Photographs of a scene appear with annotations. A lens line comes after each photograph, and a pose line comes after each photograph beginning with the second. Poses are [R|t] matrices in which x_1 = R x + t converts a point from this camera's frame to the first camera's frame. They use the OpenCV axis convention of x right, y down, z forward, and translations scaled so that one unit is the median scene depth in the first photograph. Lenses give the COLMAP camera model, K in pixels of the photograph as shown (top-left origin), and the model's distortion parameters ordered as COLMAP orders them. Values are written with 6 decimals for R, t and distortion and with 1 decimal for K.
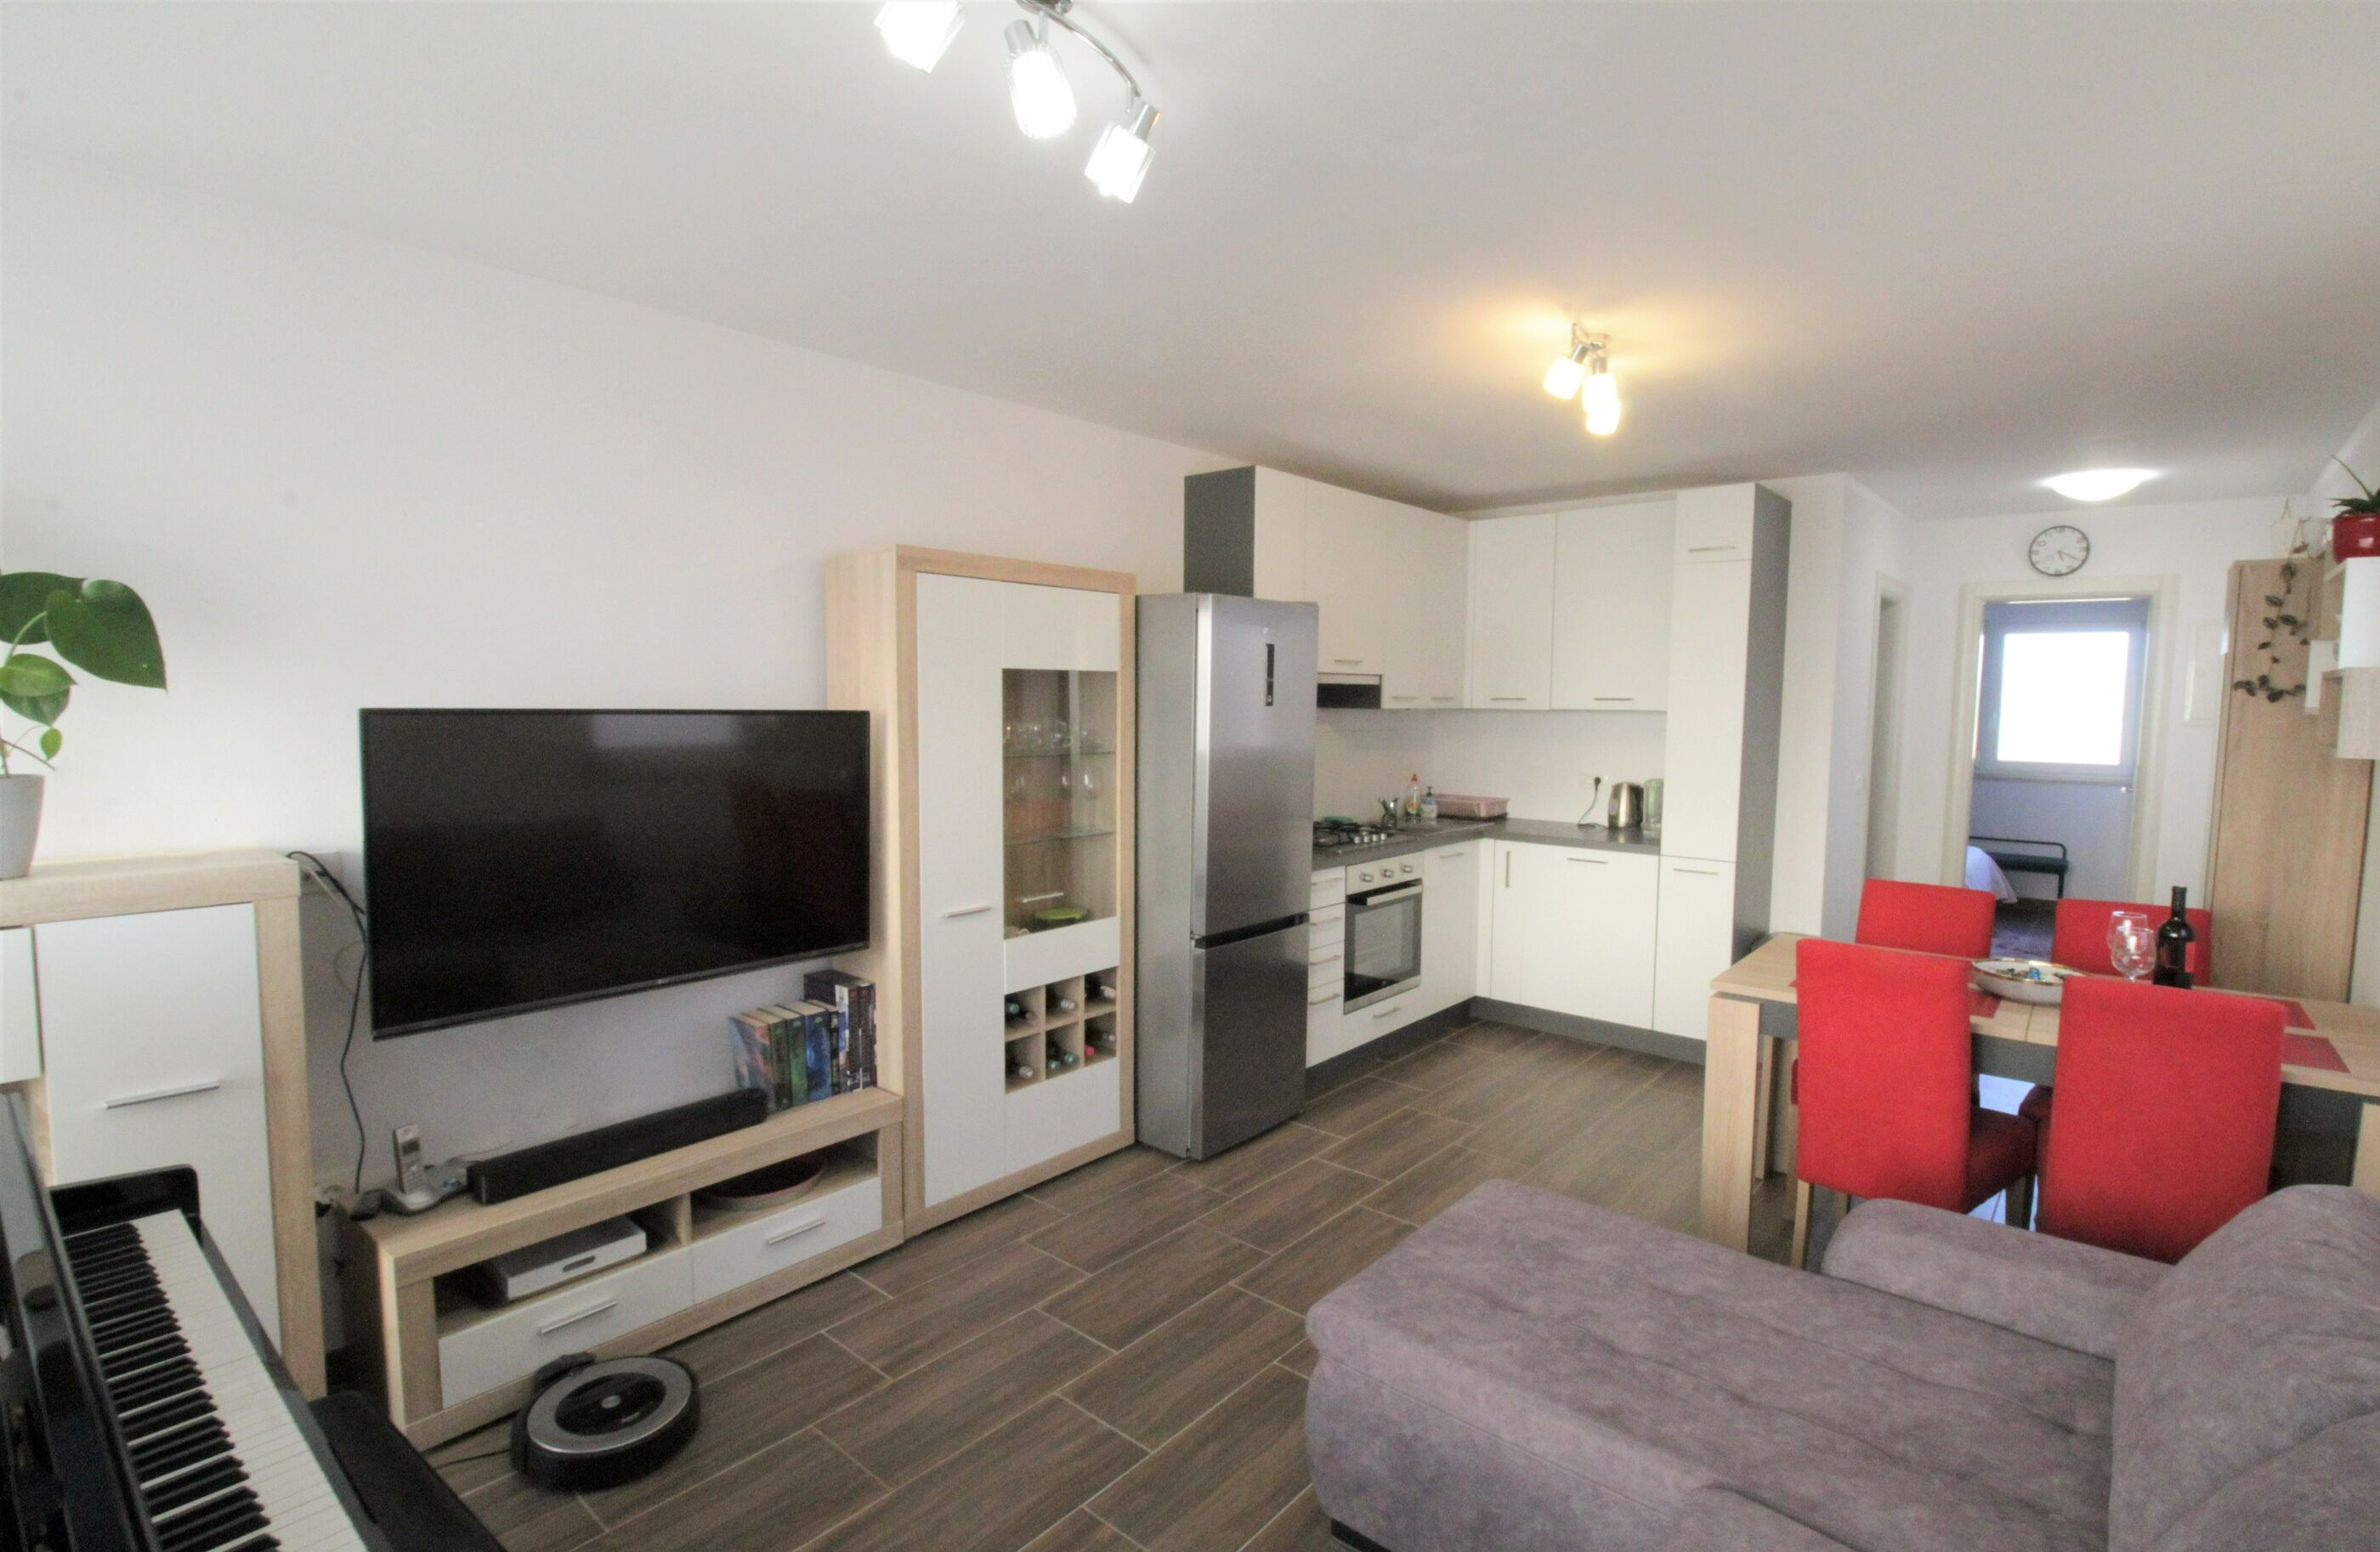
lens RADIAL K [[1135.8, 0, 1243.0], [0, 1135.8, 779.5], [0, 0, 1]] dist [-0.000954, -0.010263]
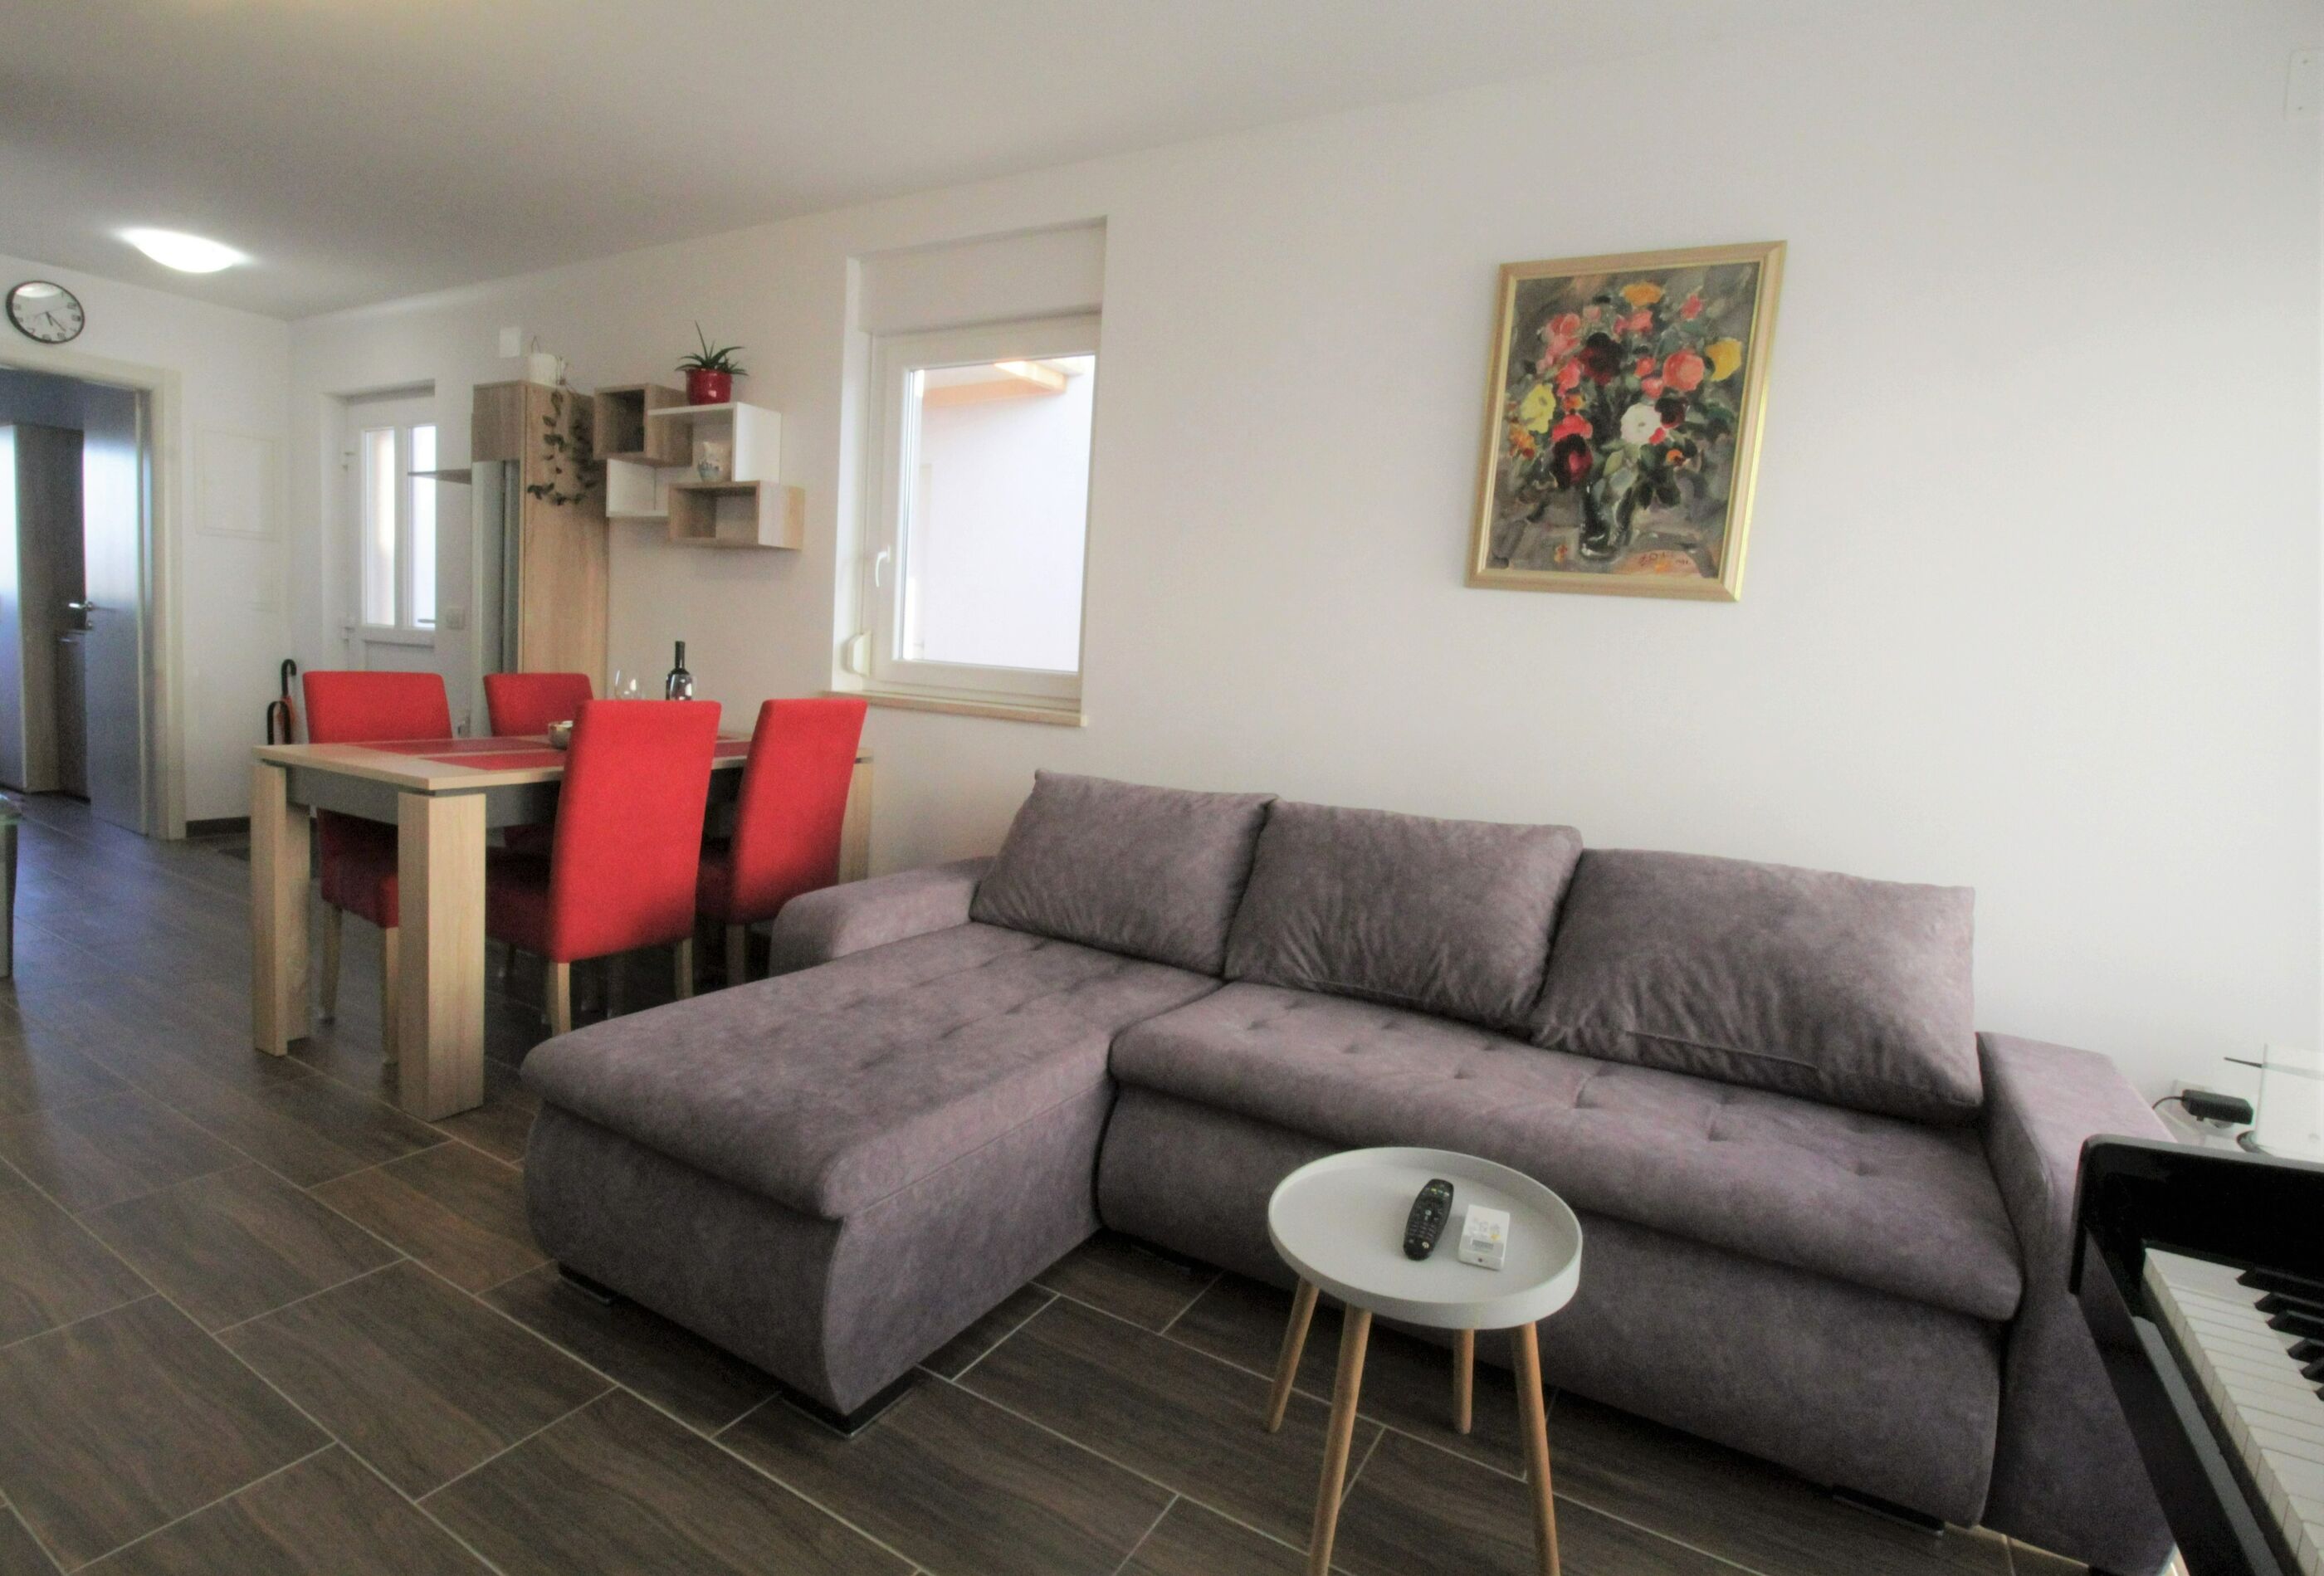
lens RADIAL K [[1145.5, 0, 1142.4], [0, 1145.5, 741.9], [0, 0, 1]] dist [-0.001845, -0.009384]
pose [[-0.155168, -0.099877, 0.982826, -0.427203], [0.017551, 0.994440, 0.103829, 0.068062], [-0.987732, 0.033360, -0.152553, 0.563714]]
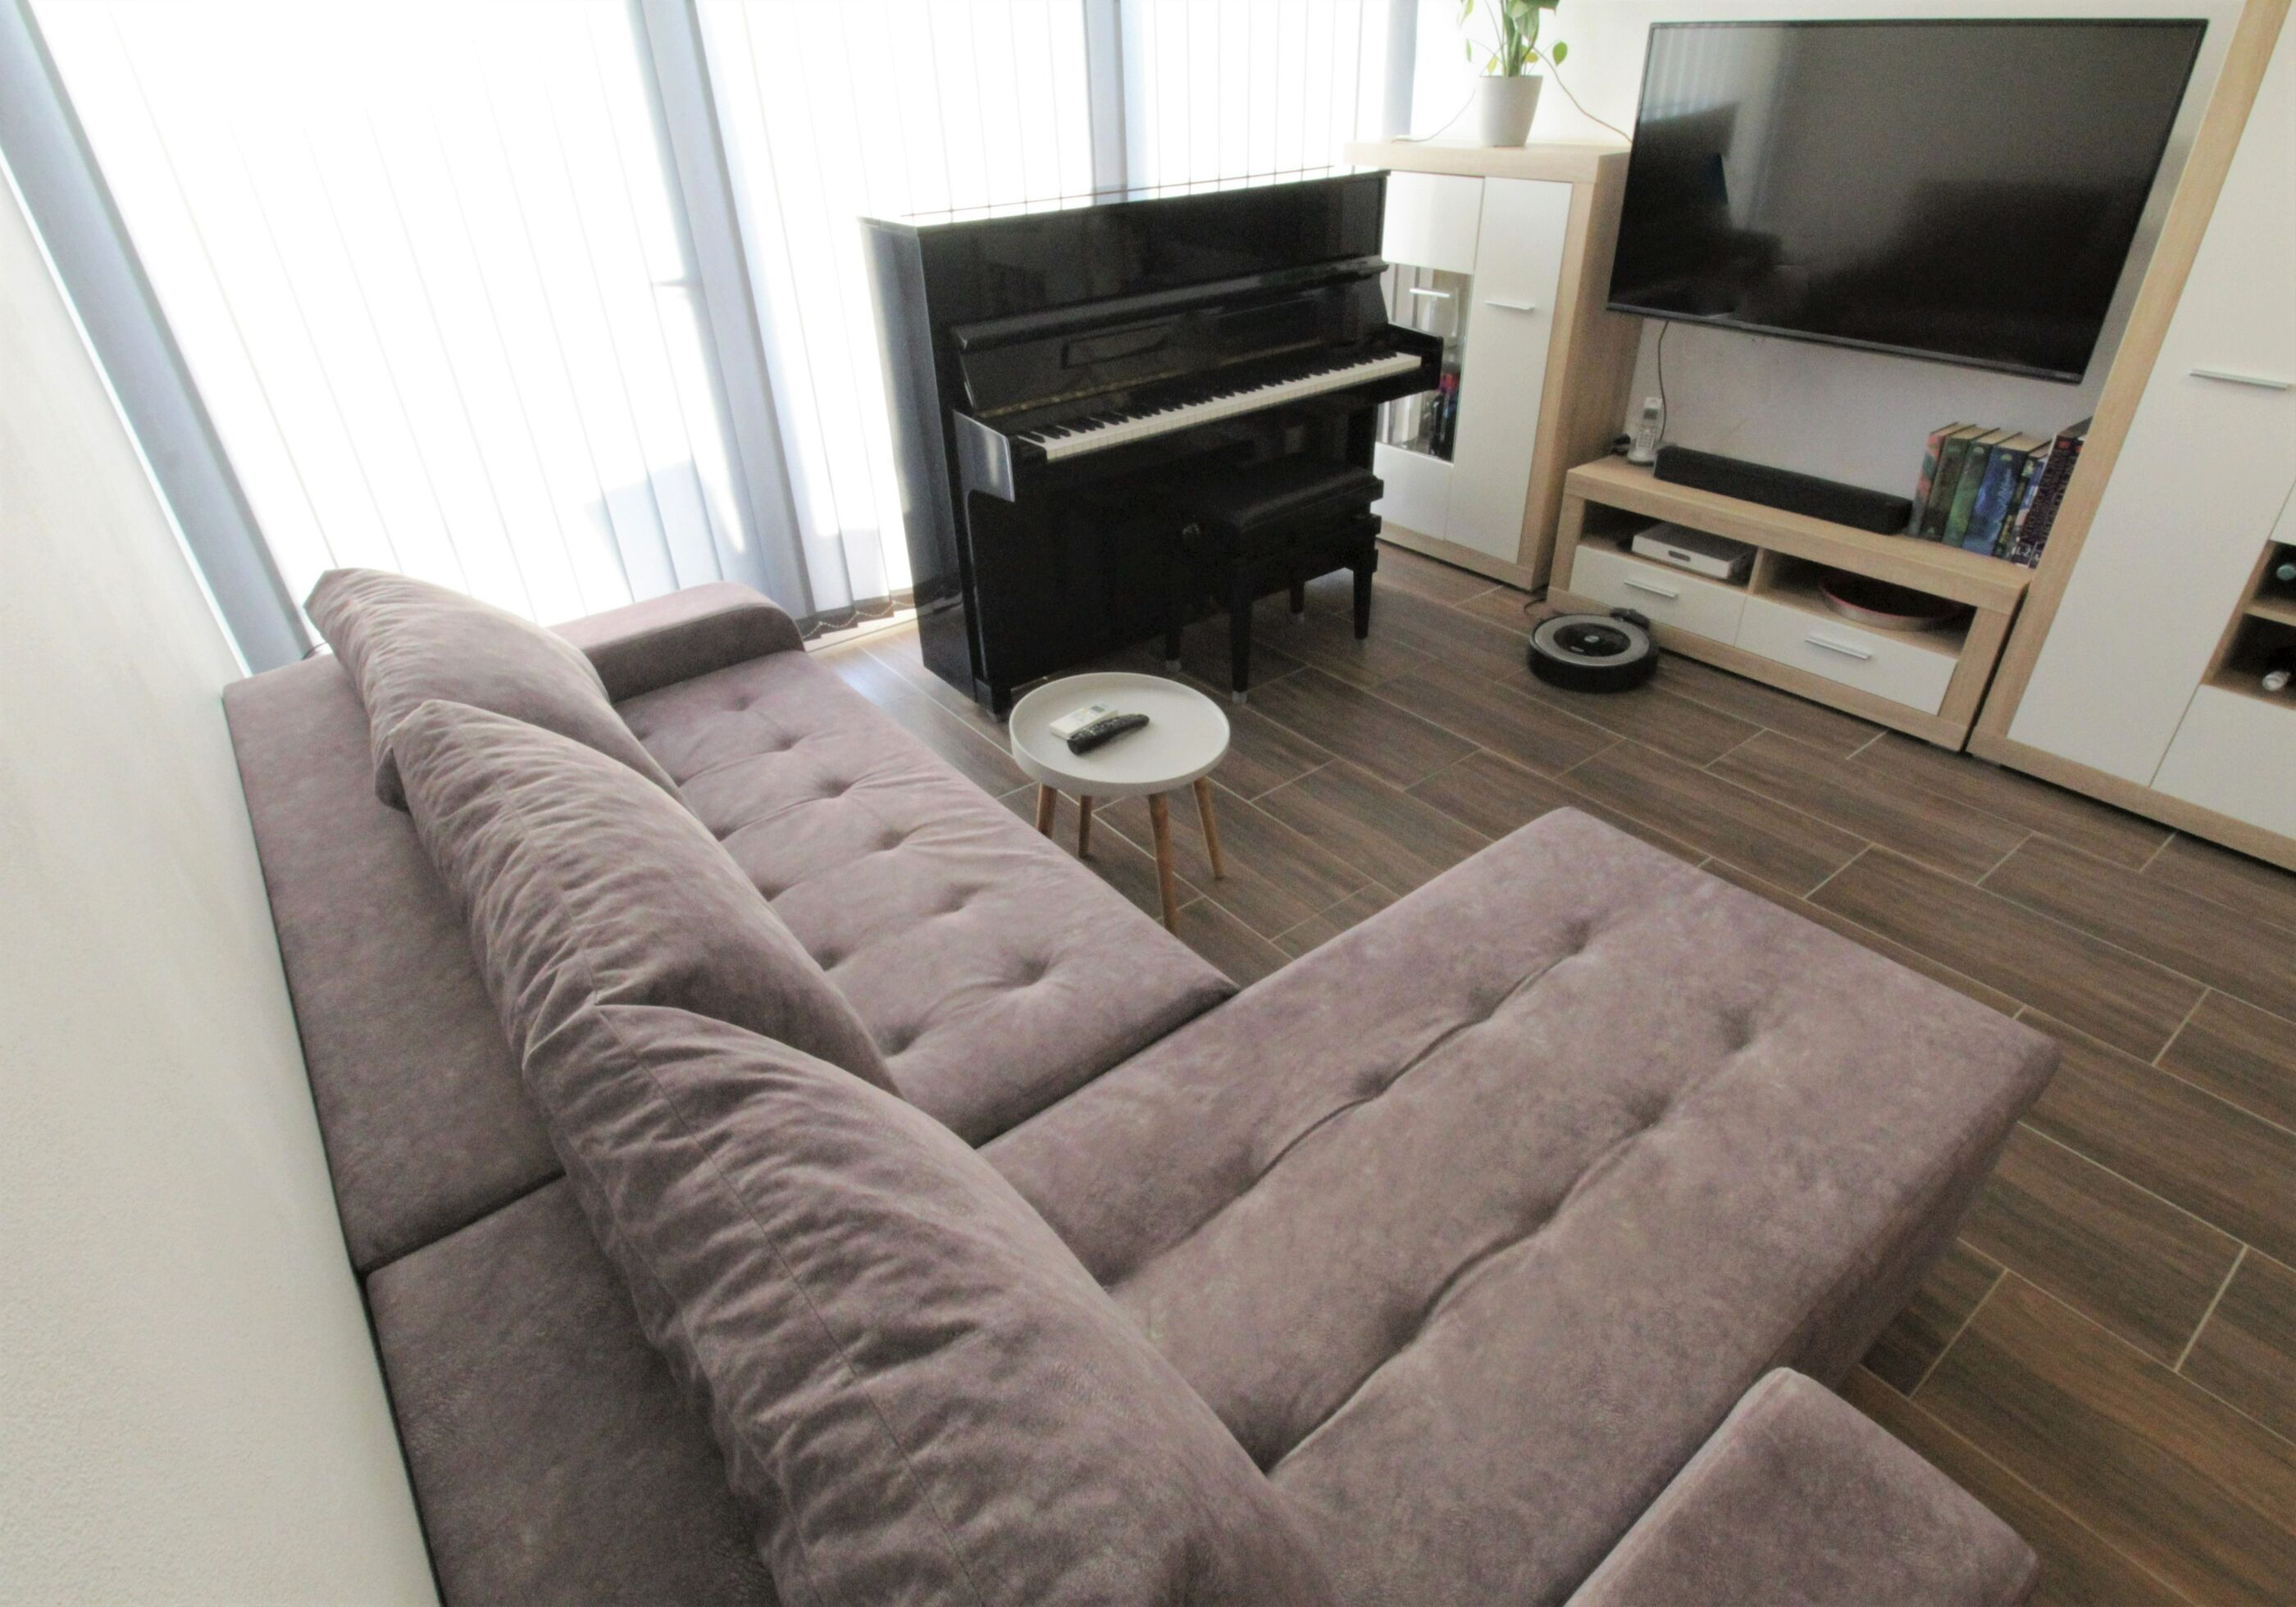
lens RADIAL K [[1158.6, 0, 1145.6], [0, 1158.6, 810.4], [0, 0, 1]] dist [-0.017027, 0.000401]
pose [[-0.220413, 0.536188, -0.814813, 0.537845], [-0.044578, 0.828947, 0.557547, -0.013665], [0.974387, 0.159213, -0.158809, 0.506990]]
